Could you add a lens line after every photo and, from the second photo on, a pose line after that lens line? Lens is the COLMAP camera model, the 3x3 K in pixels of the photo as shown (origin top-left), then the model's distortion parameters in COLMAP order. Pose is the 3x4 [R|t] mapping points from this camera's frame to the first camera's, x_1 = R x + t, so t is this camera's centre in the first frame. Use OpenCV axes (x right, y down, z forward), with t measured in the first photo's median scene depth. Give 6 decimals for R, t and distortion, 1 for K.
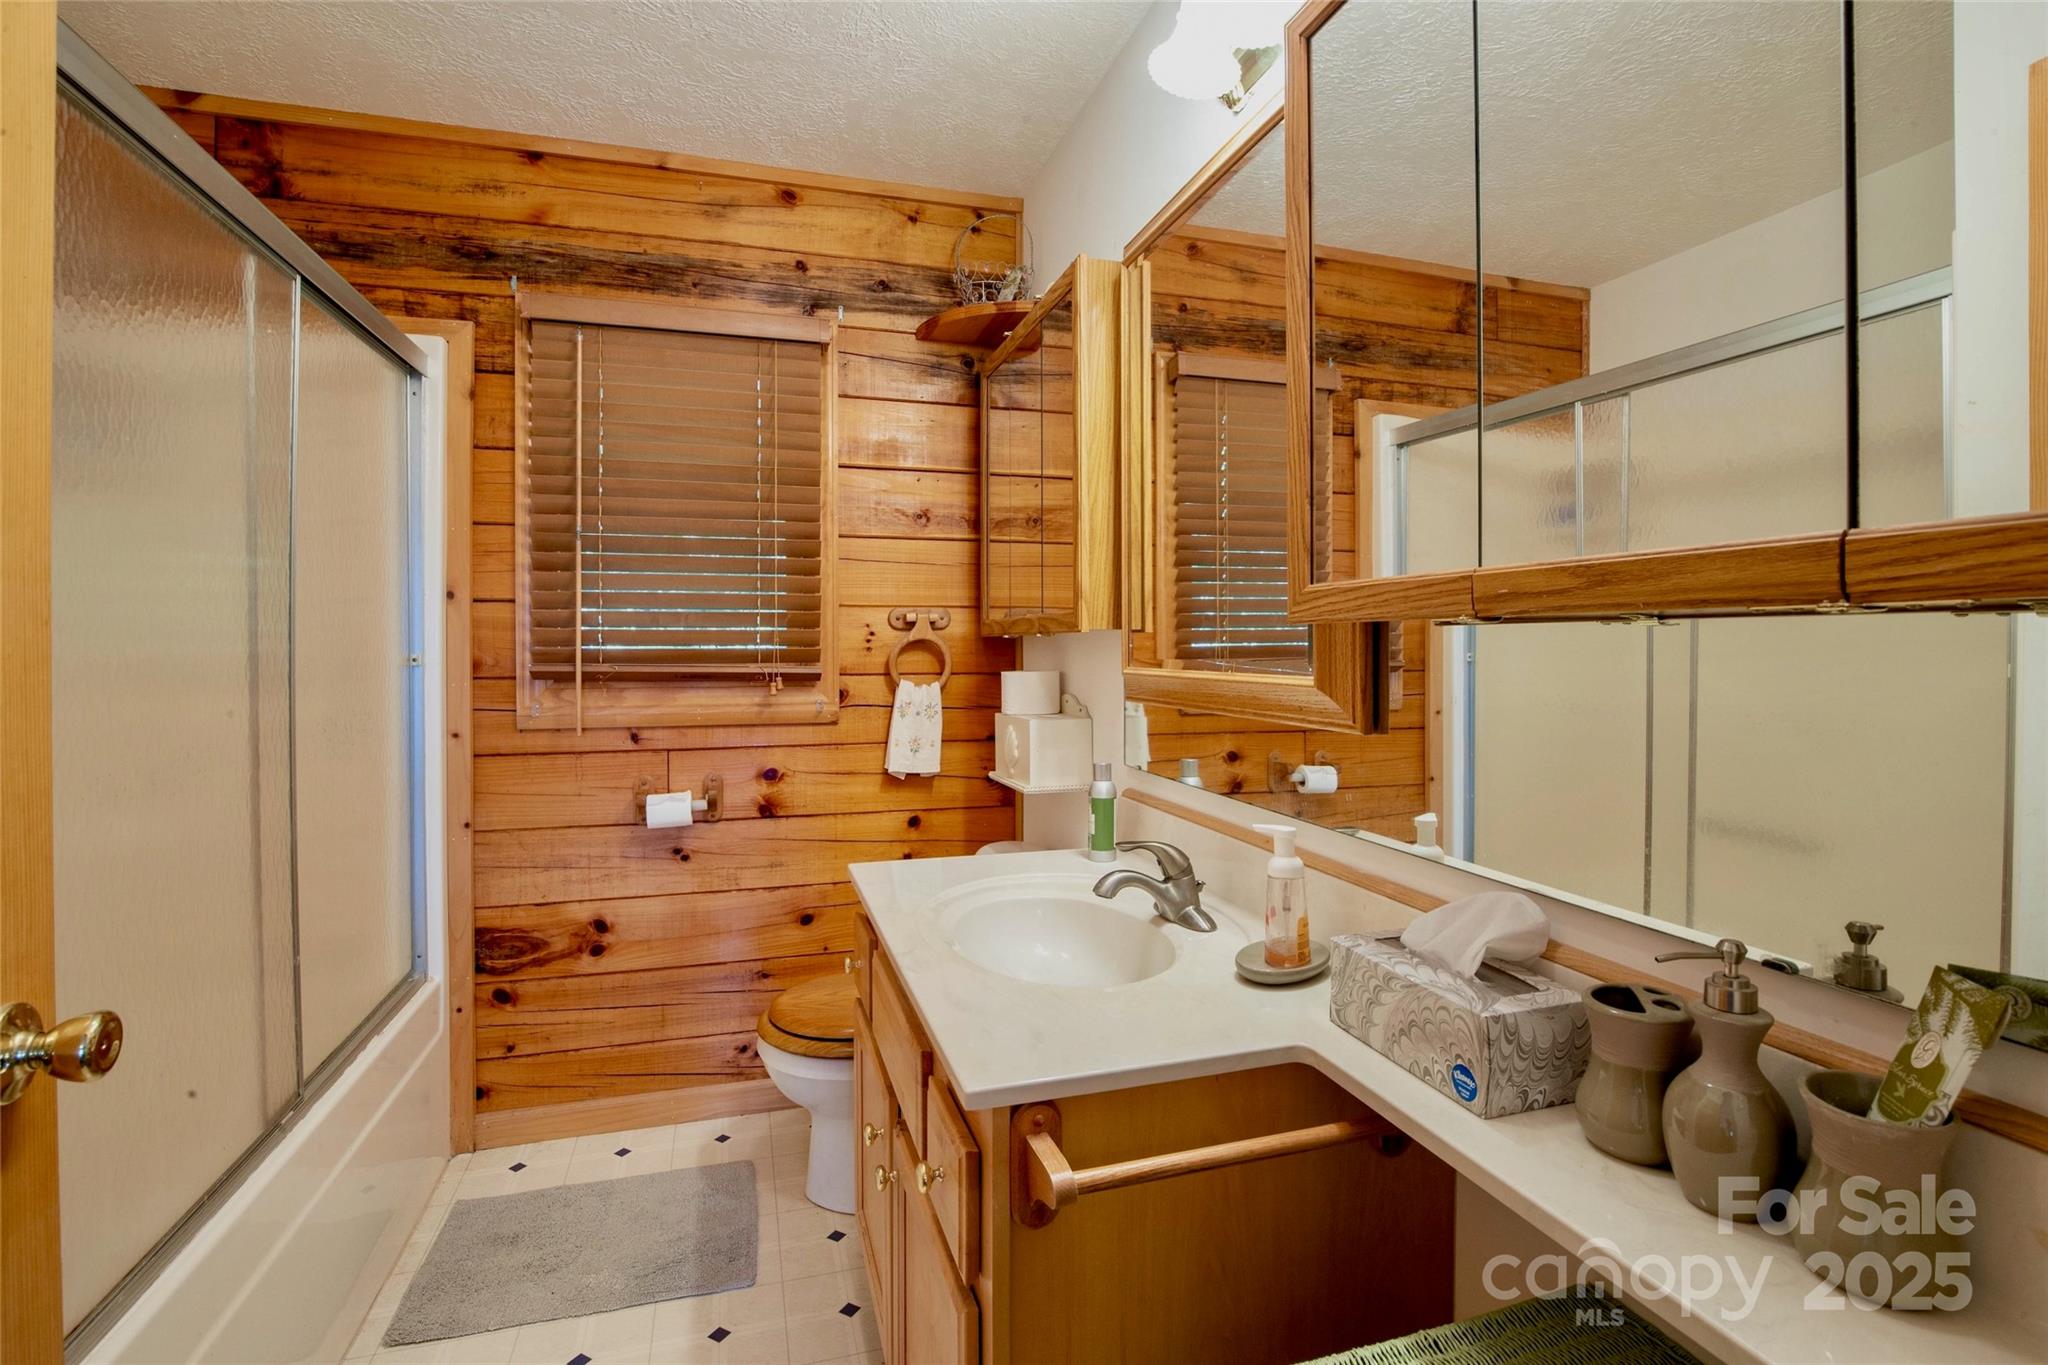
lens RADIAL K [[966.6, 0, 1027.4], [0, 966.6, 668.2], [0, 0, 1]] dist [-0.033289, 0.006261]
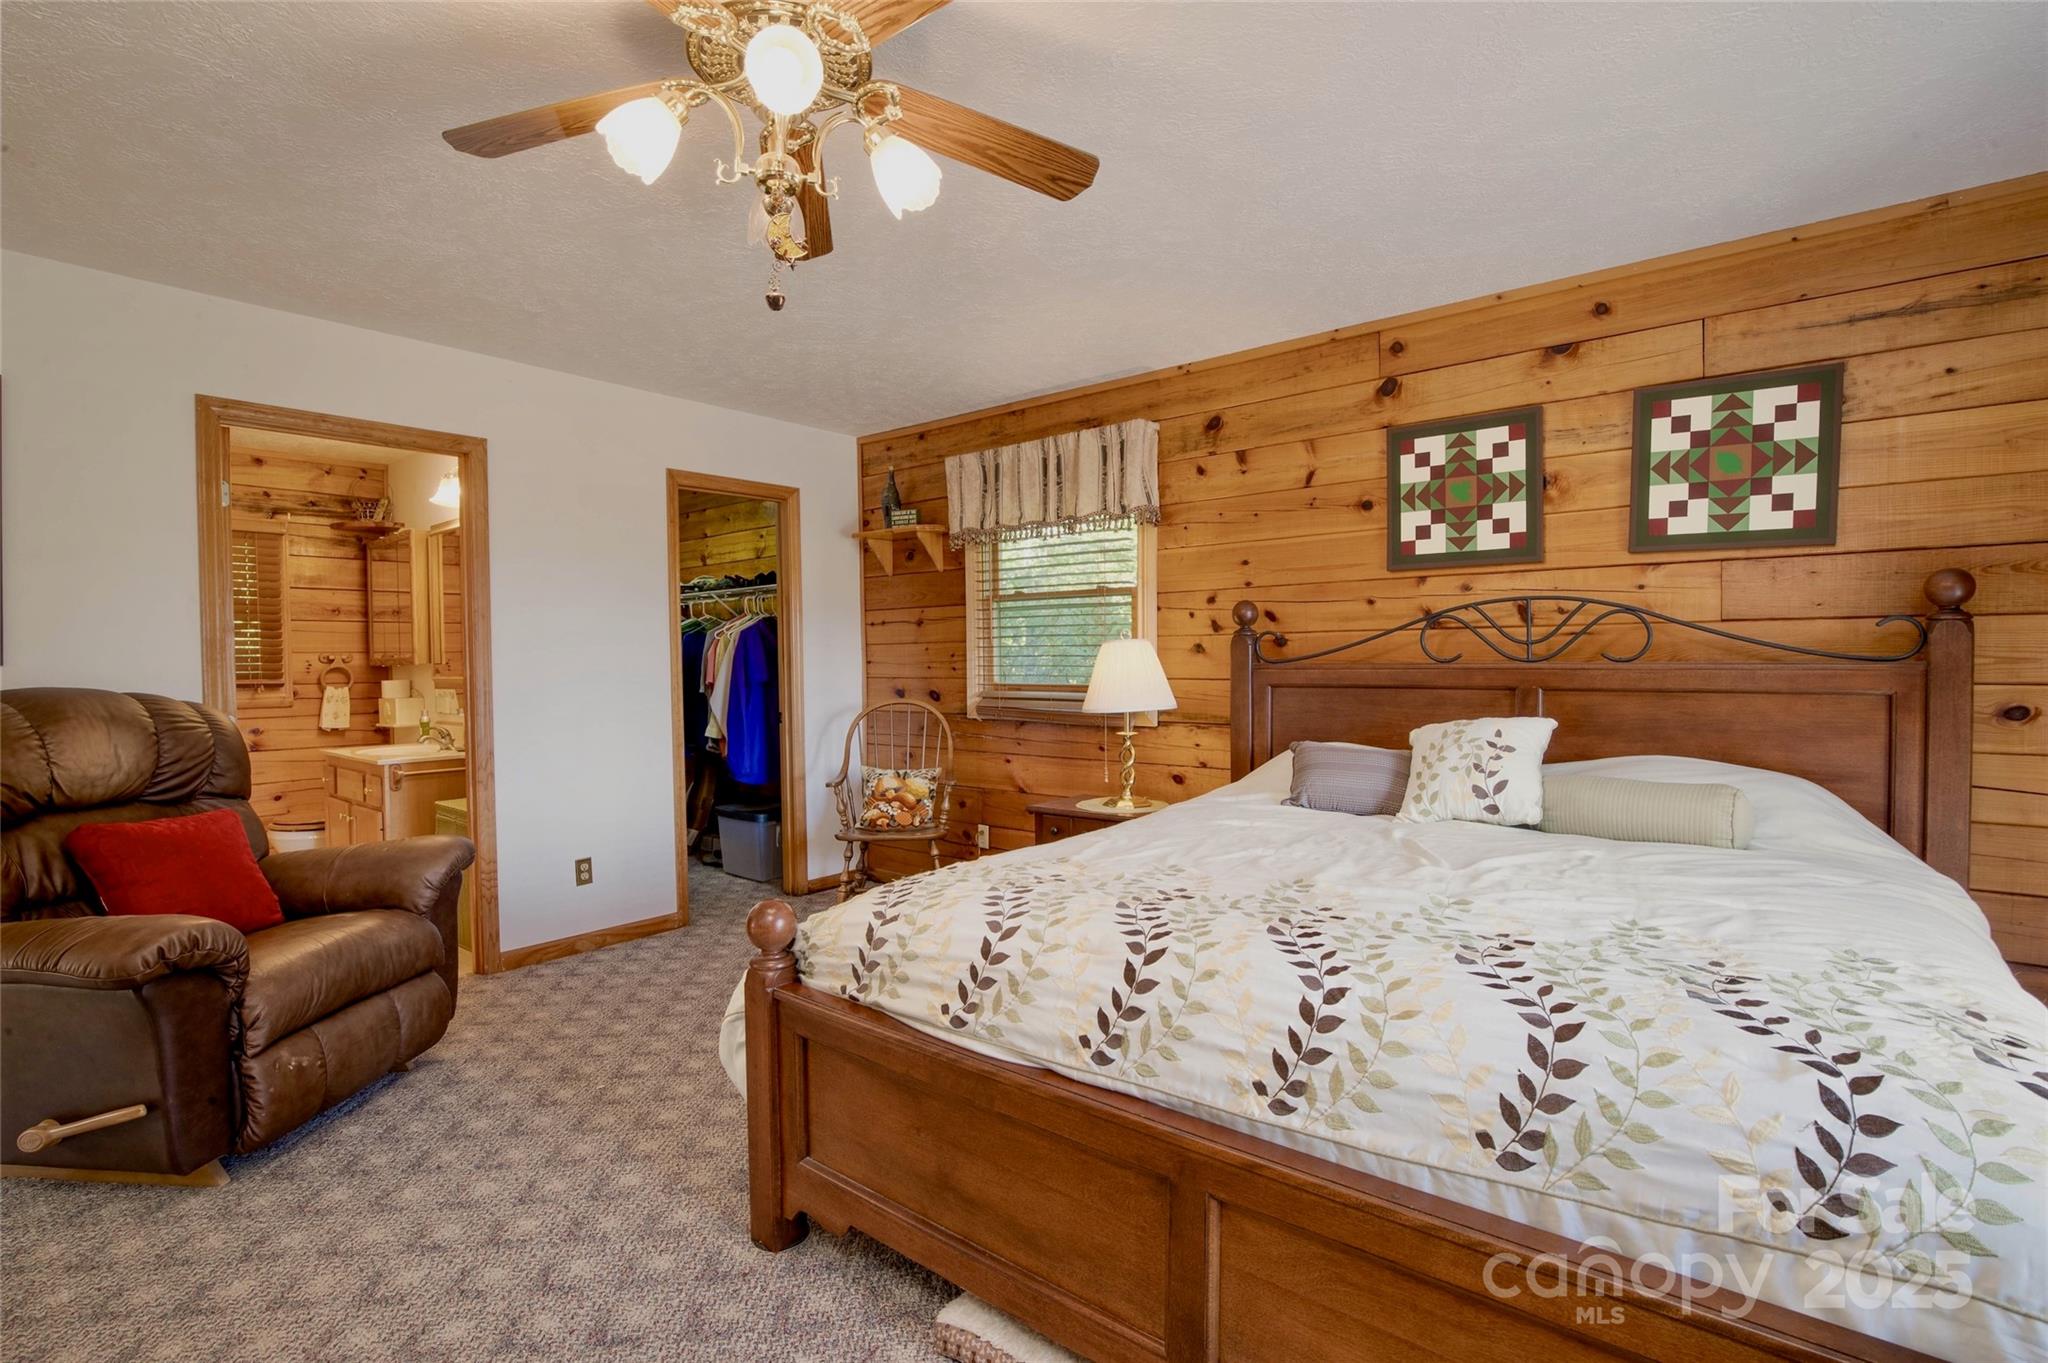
lens RADIAL K [[966.6, 0, 1035.7], [0, 966.6, 684.8], [0, 0, 1]] dist [-0.033289, 0.006261]
pose [[0.832026, -0.023062, 0.554256, 0.011377], [0.019503, 0.999734, 0.012320, 0.014185], [-0.554393, 0.000559, 0.832255, -1.680572]]
